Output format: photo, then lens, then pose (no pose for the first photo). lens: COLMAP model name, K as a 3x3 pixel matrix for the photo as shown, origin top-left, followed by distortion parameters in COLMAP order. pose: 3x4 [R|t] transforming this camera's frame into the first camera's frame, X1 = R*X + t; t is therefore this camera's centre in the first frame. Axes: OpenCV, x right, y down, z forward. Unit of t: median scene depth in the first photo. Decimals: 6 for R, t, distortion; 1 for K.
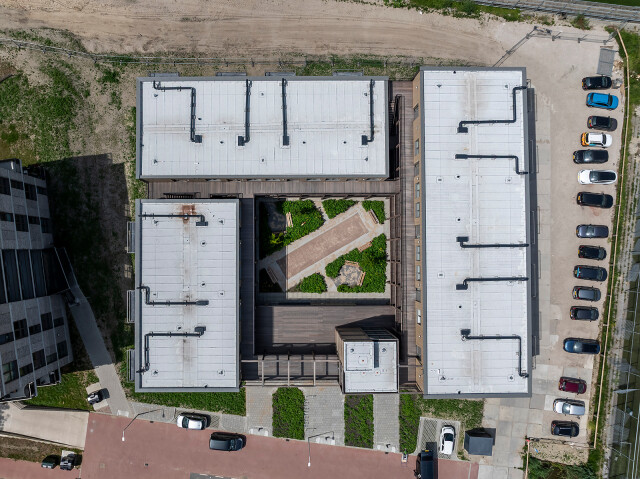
lens RADIAL K [[473.0, 0, 321.5], [0, 473.0, 237.4], [0, 0, 1]] dist [-0.029676, 0.000610]
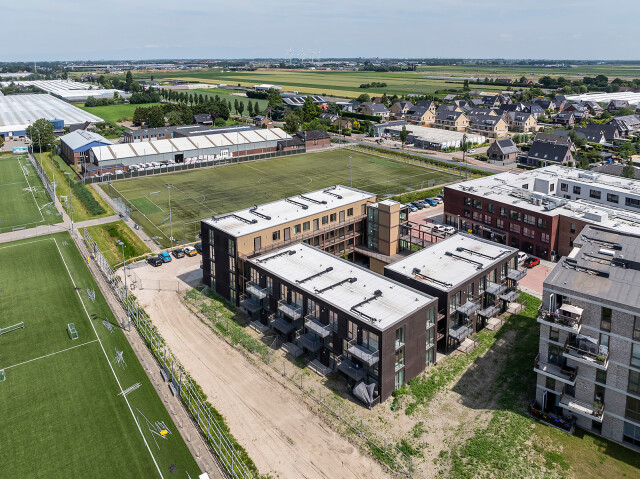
lens RADIAL K [[473.0, 0, 321.5], [0, 473.0, 237.4], [0, 0, 1]] dist [-0.029676, 0.000610]
pose [[-0.672016, -0.265120, 0.691452, -0.815691], [0.739615, -0.193728, 0.644546, -0.902511], [-0.036928, 0.944553, 0.326276, 0.400043]]
